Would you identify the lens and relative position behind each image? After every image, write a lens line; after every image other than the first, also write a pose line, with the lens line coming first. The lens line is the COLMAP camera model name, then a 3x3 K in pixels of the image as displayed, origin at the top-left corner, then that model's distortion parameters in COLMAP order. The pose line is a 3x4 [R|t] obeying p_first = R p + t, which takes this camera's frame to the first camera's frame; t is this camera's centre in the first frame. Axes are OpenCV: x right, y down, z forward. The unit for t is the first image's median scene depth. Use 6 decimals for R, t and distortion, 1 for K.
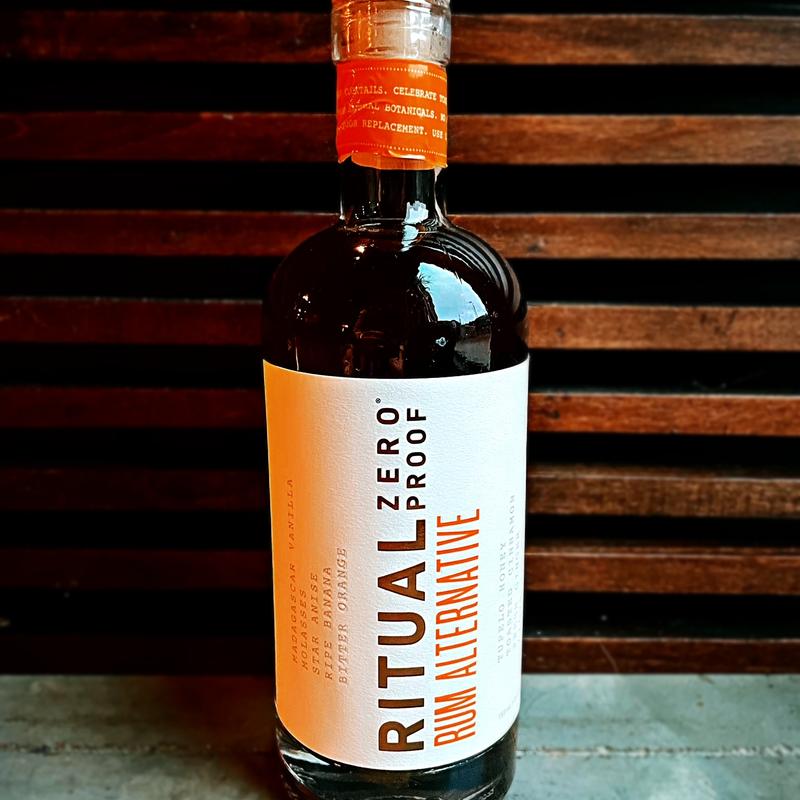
lens RADIAL K [[781.1, 0, 395.5], [0, 781.1, 404.3], [0, 0, 1]] dist [-0.008958, 0.000000]
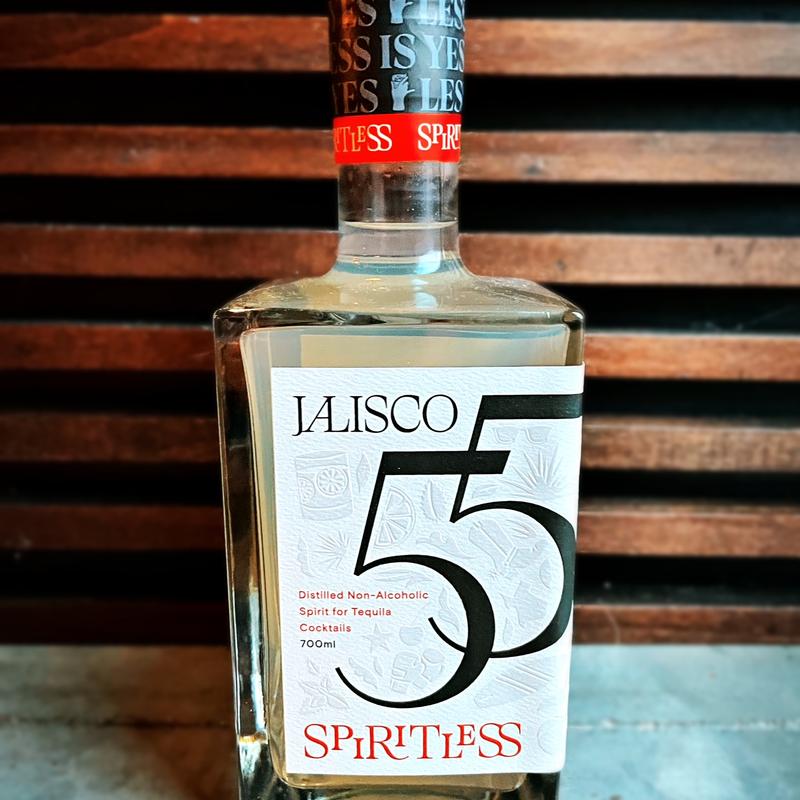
lens RADIAL K [[781.1, 0, 399.0], [0, 781.1, 408.0], [0, 0, 1]] dist [-0.008958, 0.000000]
pose [[0.999974, 0.002842, 0.006650, 0.016918], [-0.002828, 0.999994, -0.002146, 0.077155], [-0.006656, 0.002127, 0.999976, 0.093380]]
